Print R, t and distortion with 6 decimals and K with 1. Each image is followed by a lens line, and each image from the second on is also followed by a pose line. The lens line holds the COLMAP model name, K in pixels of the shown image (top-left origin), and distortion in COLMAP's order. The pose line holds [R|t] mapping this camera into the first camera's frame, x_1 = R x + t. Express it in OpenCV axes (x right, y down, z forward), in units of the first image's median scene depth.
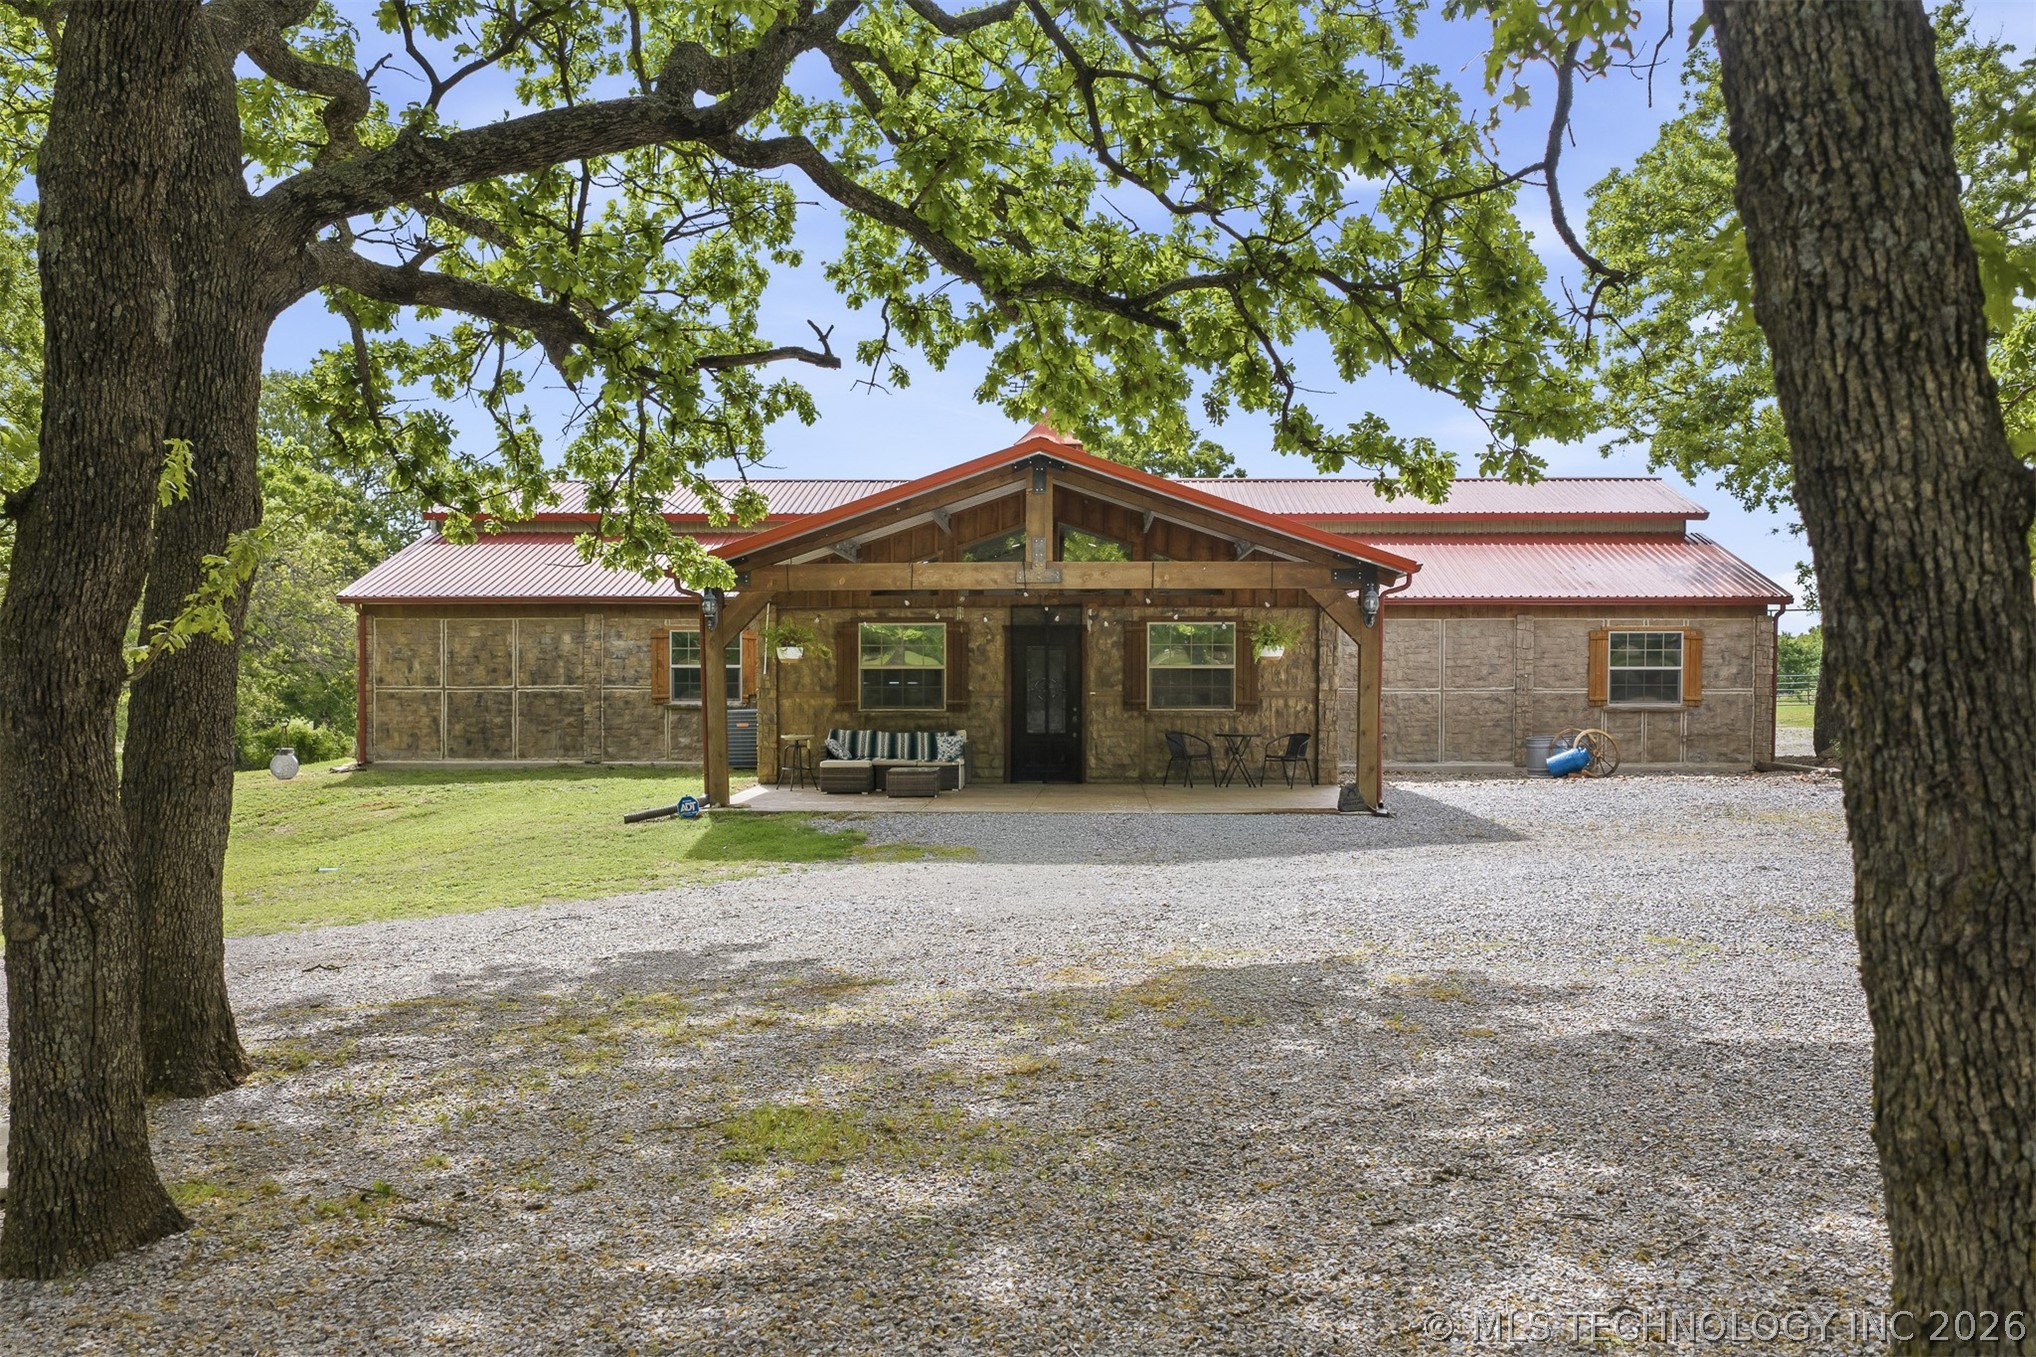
lens RADIAL K [[1747.9, 0, 1020.3], [0, 1747.9, 684.2], [0, 0, 1]] dist [0.007324, -0.024414]
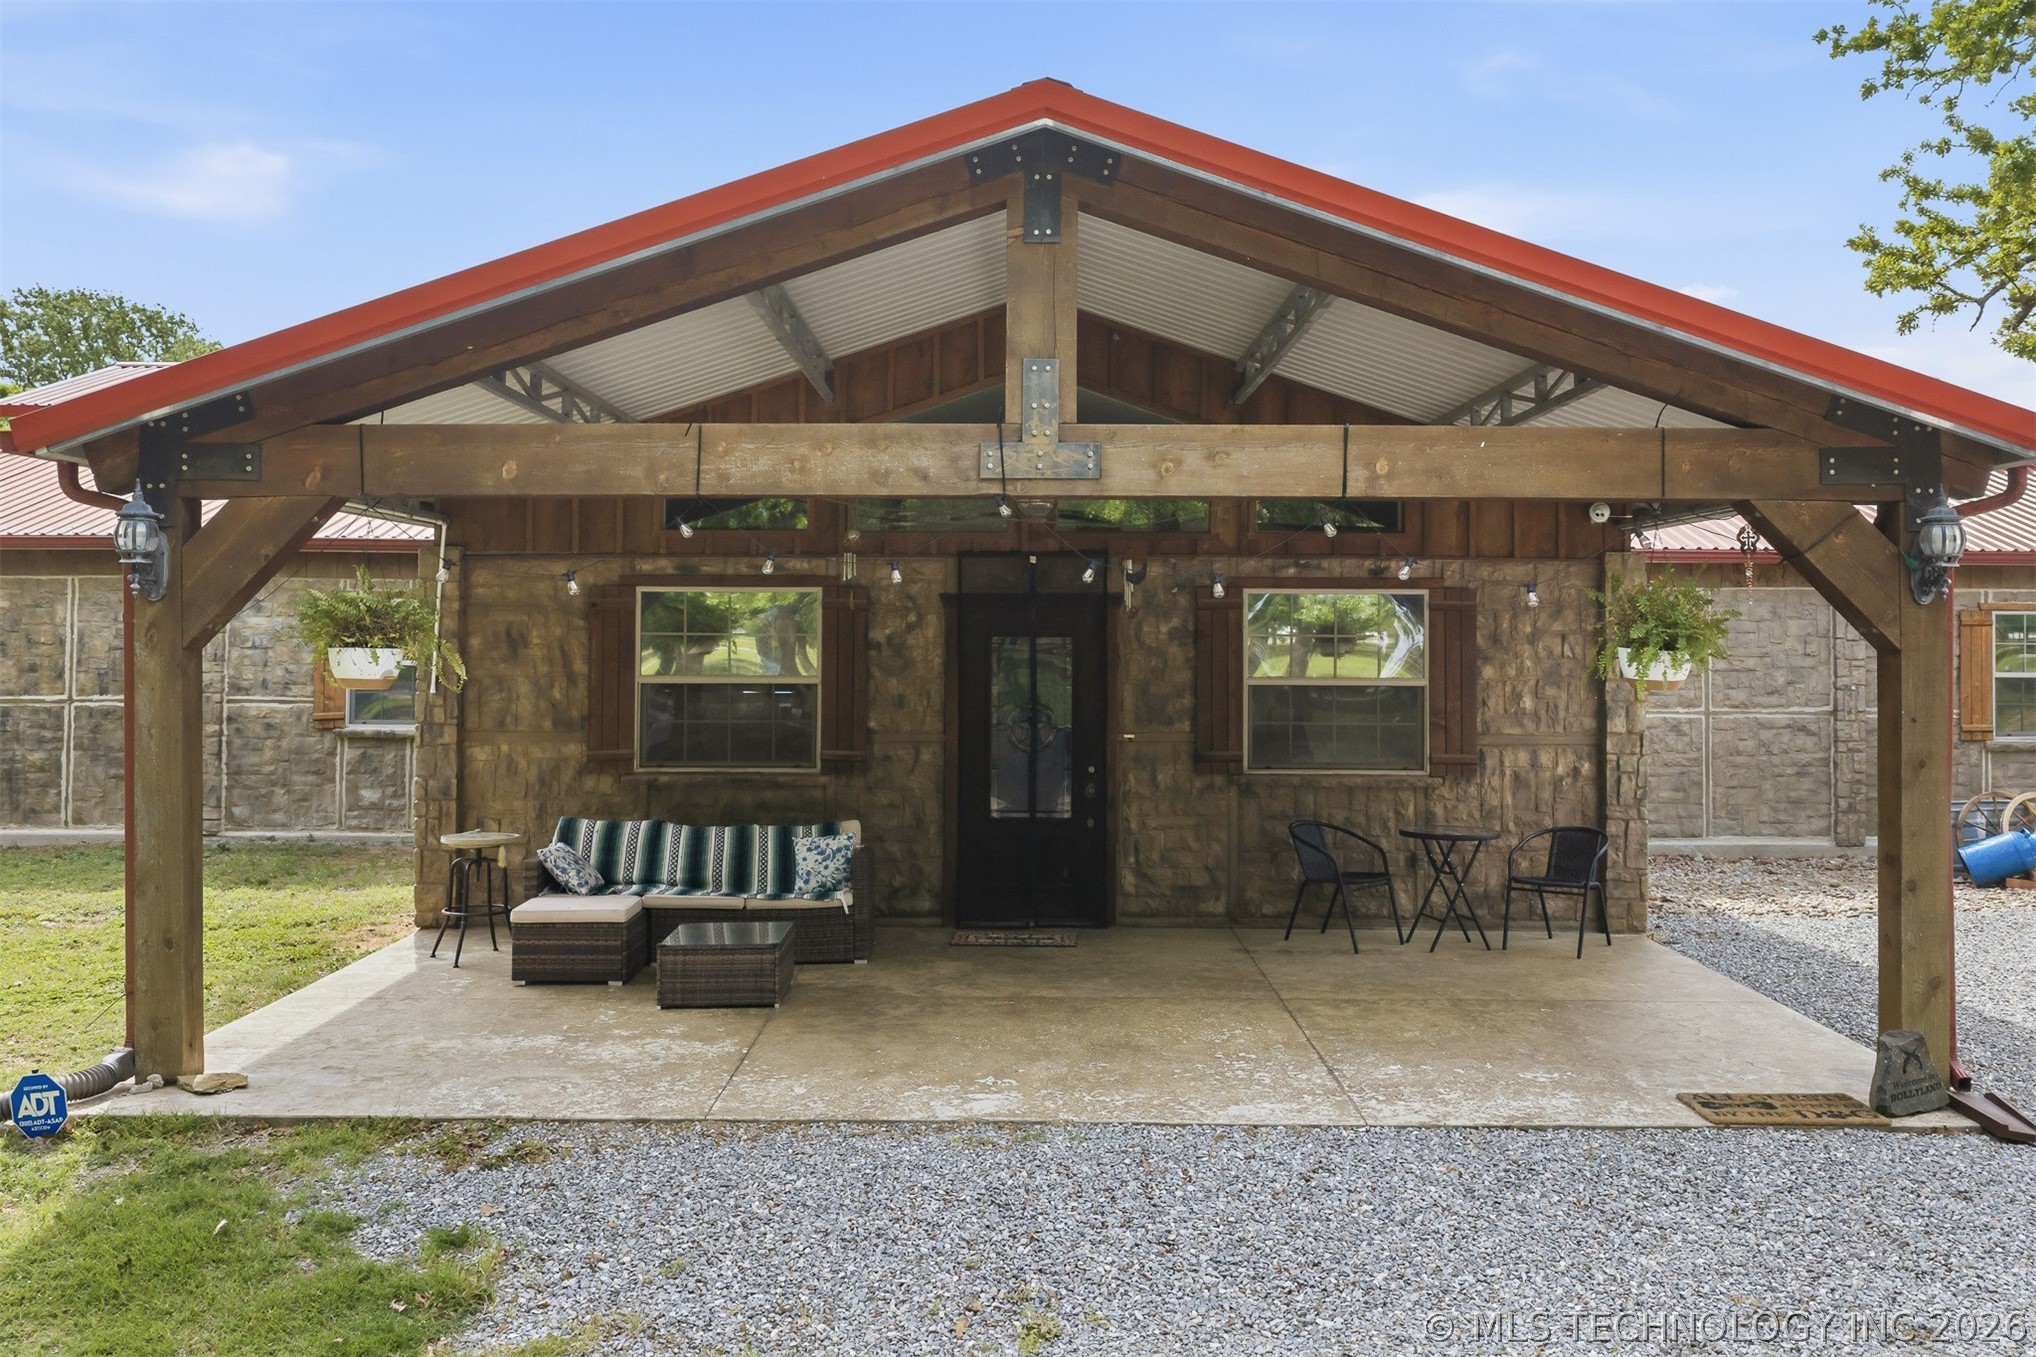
lens RADIAL K [[1747.9, 0, 1022.7], [0, 1747.9, 662.6], [0, 0, 1]] dist [0.007324, -0.024414]
pose [[0.999259, 0.005146, 0.038146, -0.005917], [-0.005331, 0.999974, 0.004769, -0.017110], [-0.038120, -0.004969, 0.999261, 0.526624]]
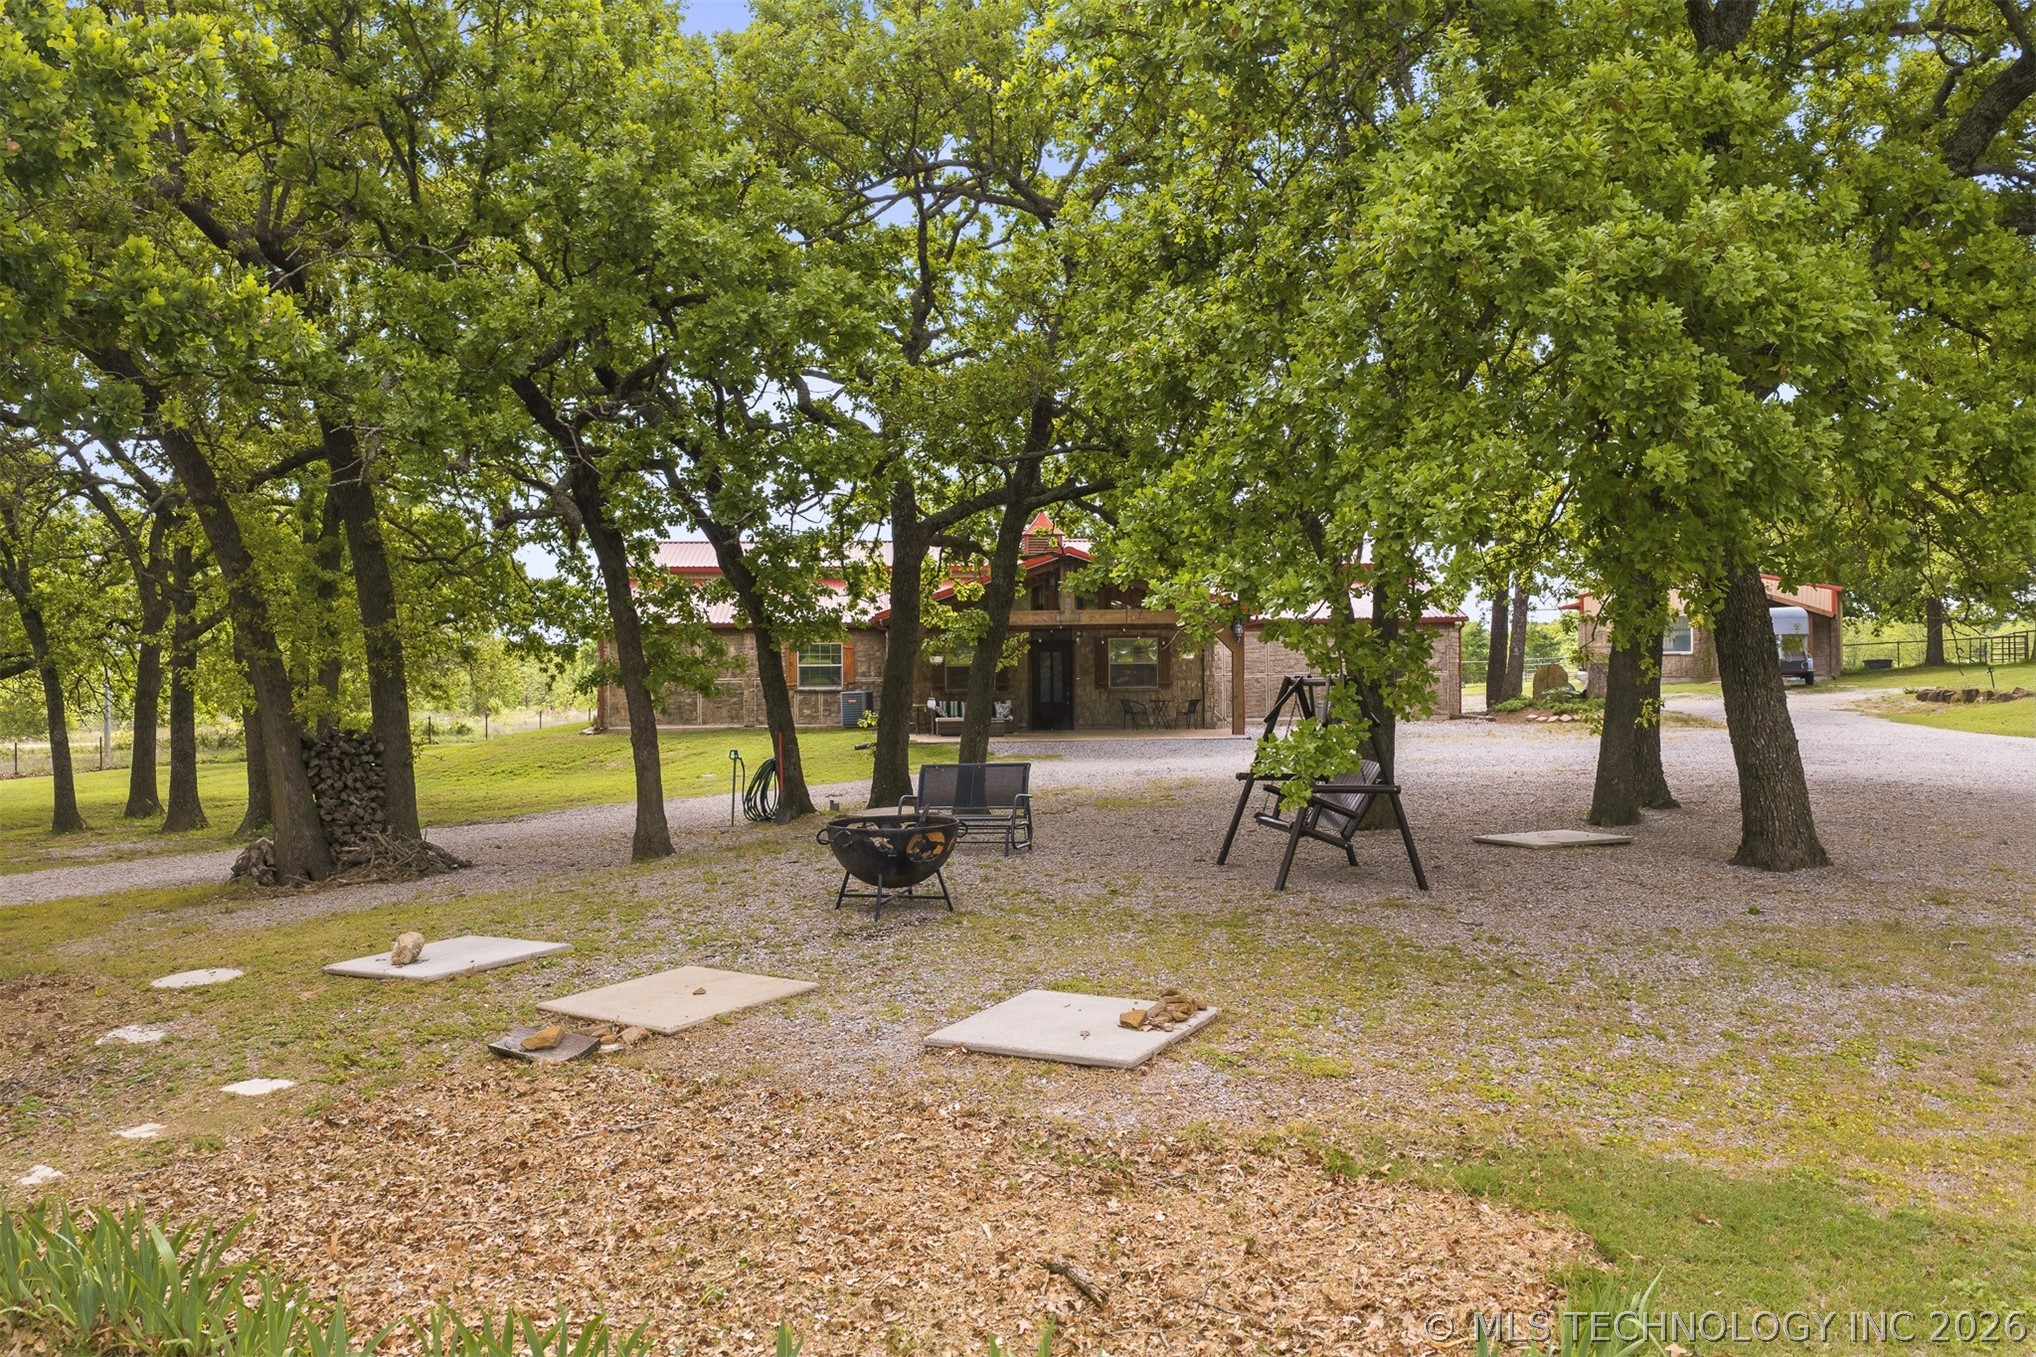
lens RADIAL K [[1747.9, 0, 1014.5], [0, 1747.9, 680.2], [0, 0, 1]] dist [0.007324, -0.024414]
pose [[0.994296, -0.013187, 0.105840, -0.210077], [0.012646, 0.999903, 0.005785, -0.004310], [-0.105906, -0.004414, 0.994366, -0.752101]]
